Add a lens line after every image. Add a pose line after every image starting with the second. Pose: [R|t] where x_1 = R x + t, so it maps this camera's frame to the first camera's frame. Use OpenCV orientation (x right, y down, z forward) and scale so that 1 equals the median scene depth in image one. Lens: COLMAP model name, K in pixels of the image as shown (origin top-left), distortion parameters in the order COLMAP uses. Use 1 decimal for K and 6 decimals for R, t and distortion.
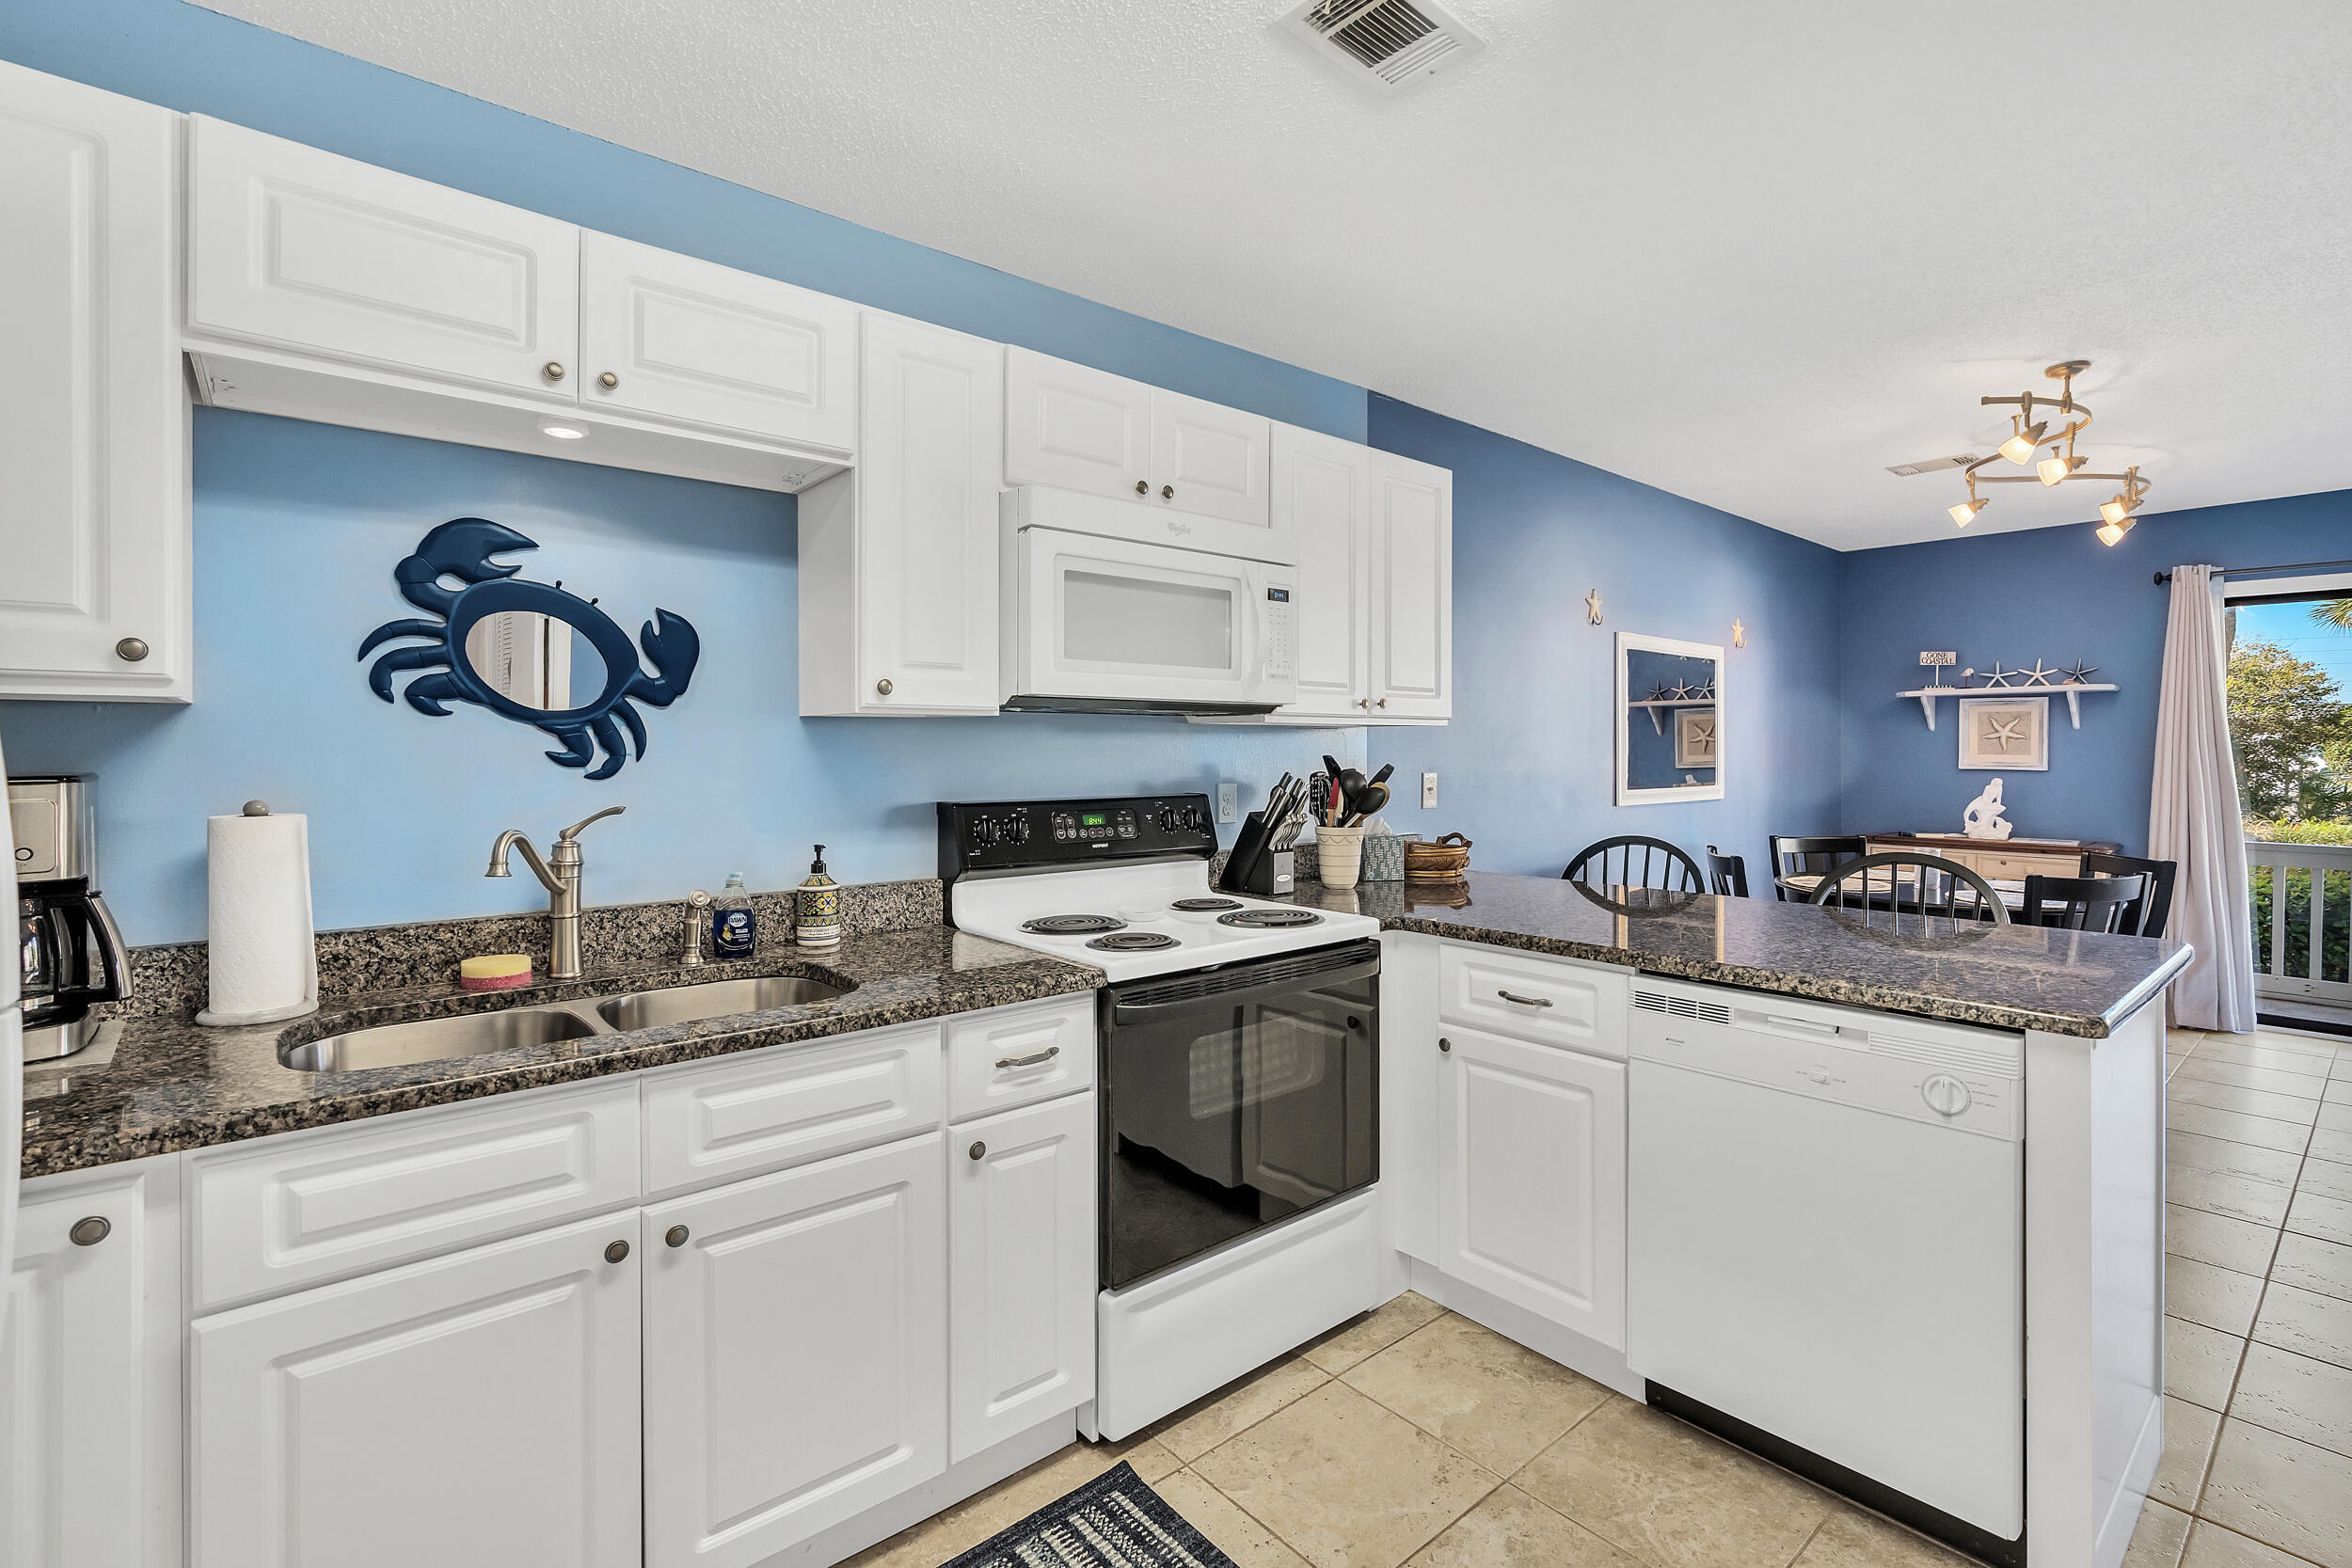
lens RADIAL K [[1066.9, 0, 1182.0], [0, 1066.9, 742.0], [0, 0, 1]] dist [0.001754, 0.000549]
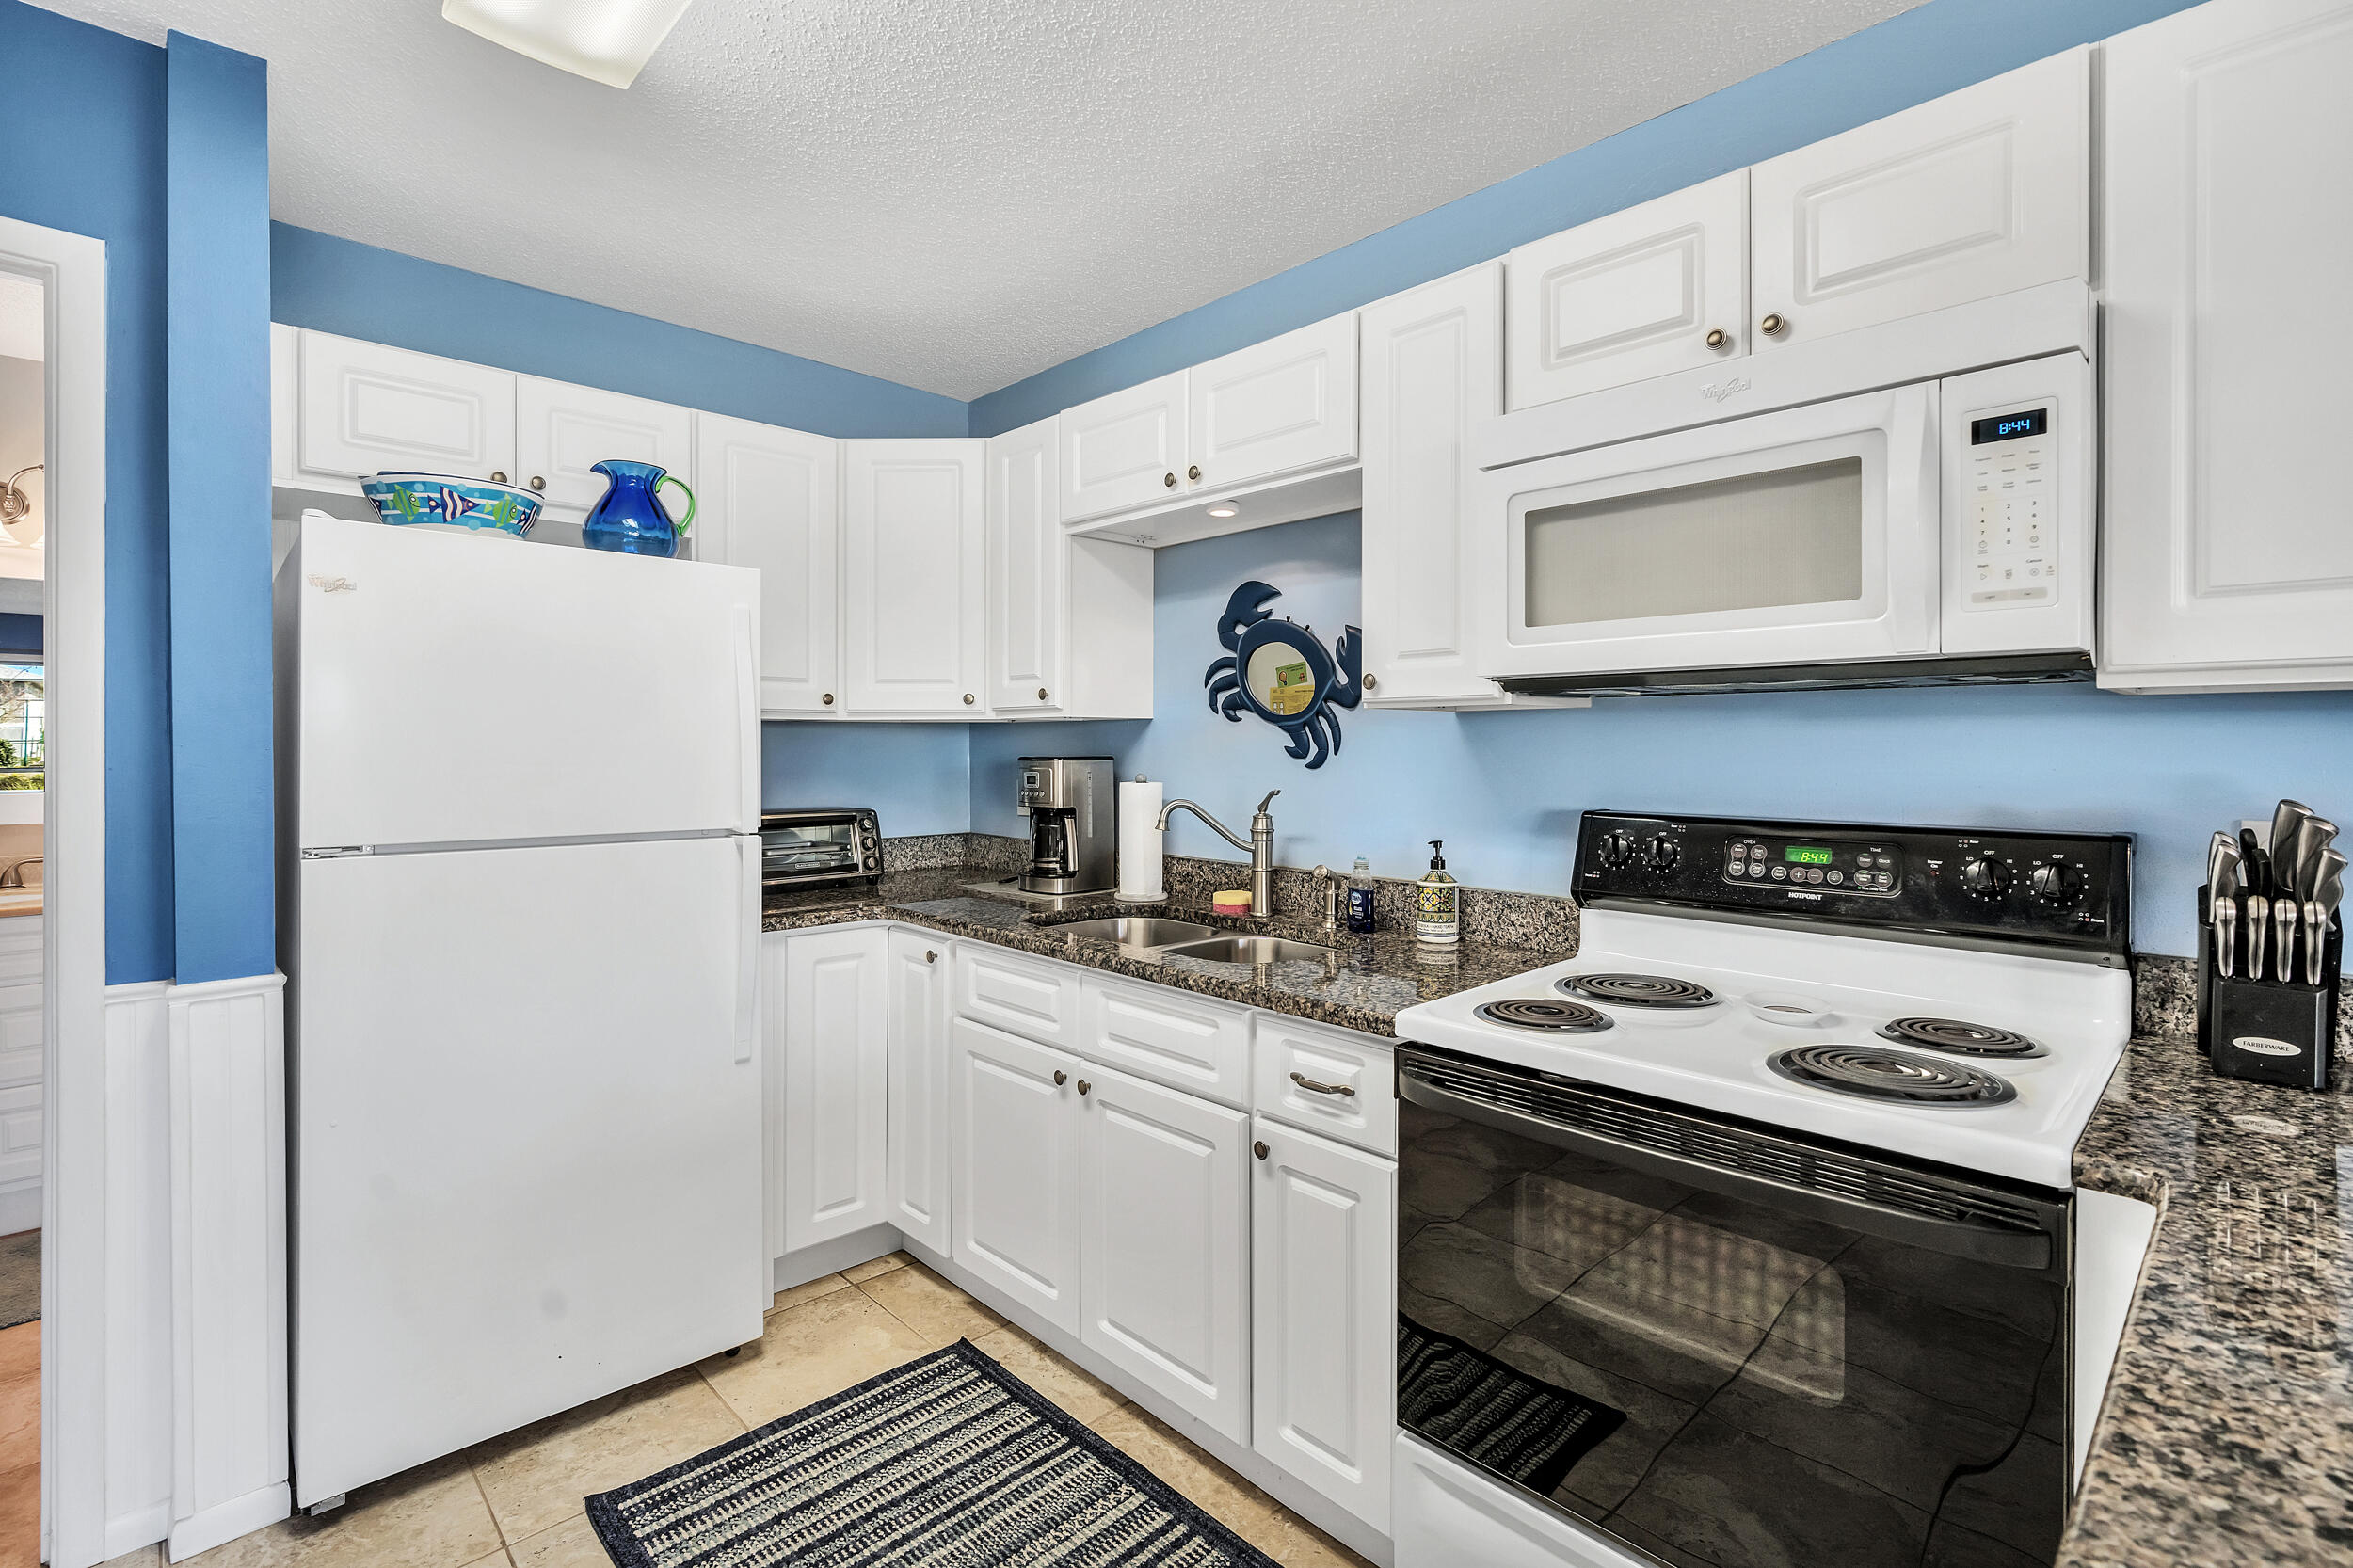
lens RADIAL K [[1067.5, 0, 1182.5], [0, 1067.5, 741.9], [0, 0, 1]] dist [0.001754, 0.000549]
pose [[0.074746, -0.002610, -0.997199, 0.692689], [0.003407, 0.999991, -0.002362, 0.006330], [0.997197, -0.003221, 0.074755, 0.749964]]
